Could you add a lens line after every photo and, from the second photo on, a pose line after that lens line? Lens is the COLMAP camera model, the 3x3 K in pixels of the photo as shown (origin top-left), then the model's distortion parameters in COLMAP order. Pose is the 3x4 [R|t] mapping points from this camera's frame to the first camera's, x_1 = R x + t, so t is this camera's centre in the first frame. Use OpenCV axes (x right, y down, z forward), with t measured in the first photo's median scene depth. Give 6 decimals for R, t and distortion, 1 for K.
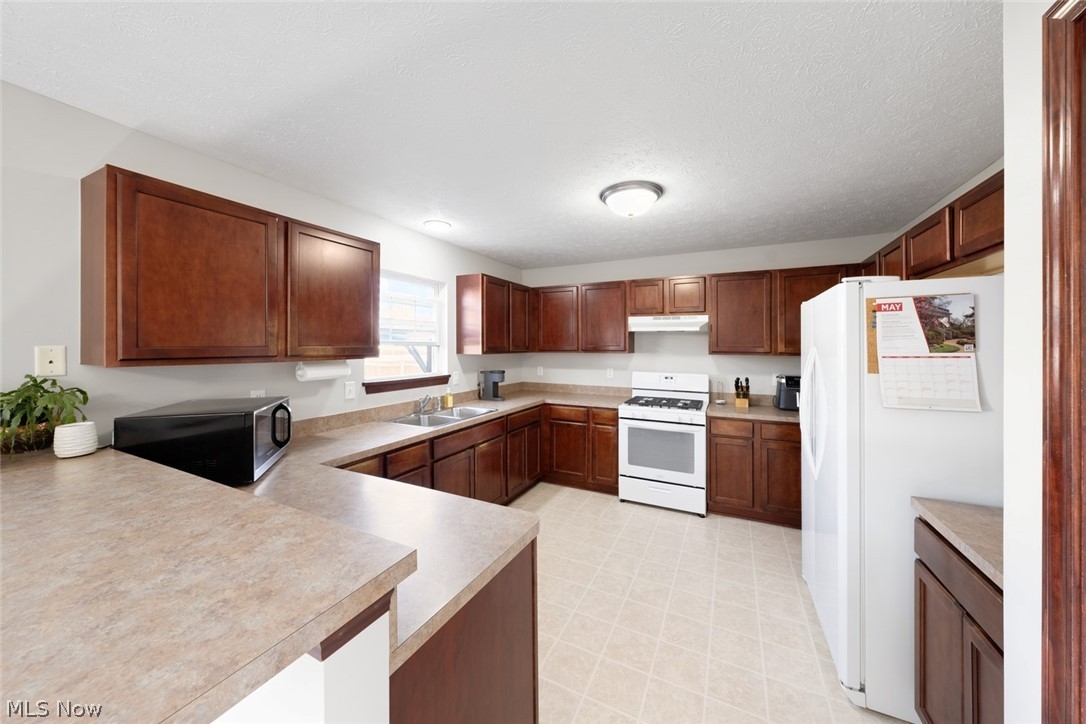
lens RADIAL K [[377.0, 0, 542.1], [0, 377.0, 349.0], [0, 0, 1]] dist [-0.001413, -0.000142]
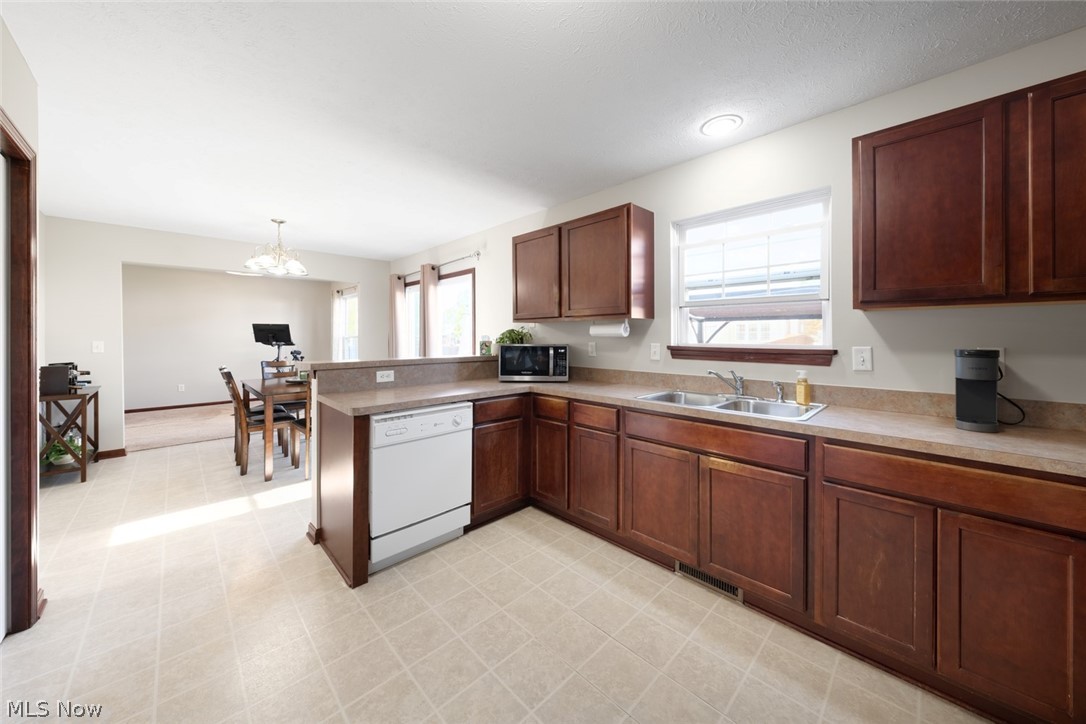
lens RADIAL K [[380.4, 0, 538.1], [0, 380.4, 335.4], [0, 0, 1]] dist [-0.000118, -0.000119]
pose [[-0.329186, -0.003846, -0.944257, 0.926892], [-0.010711, 0.999943, -0.000339, 0.113428], [0.944204, 0.010003, -0.329209, 1.697757]]
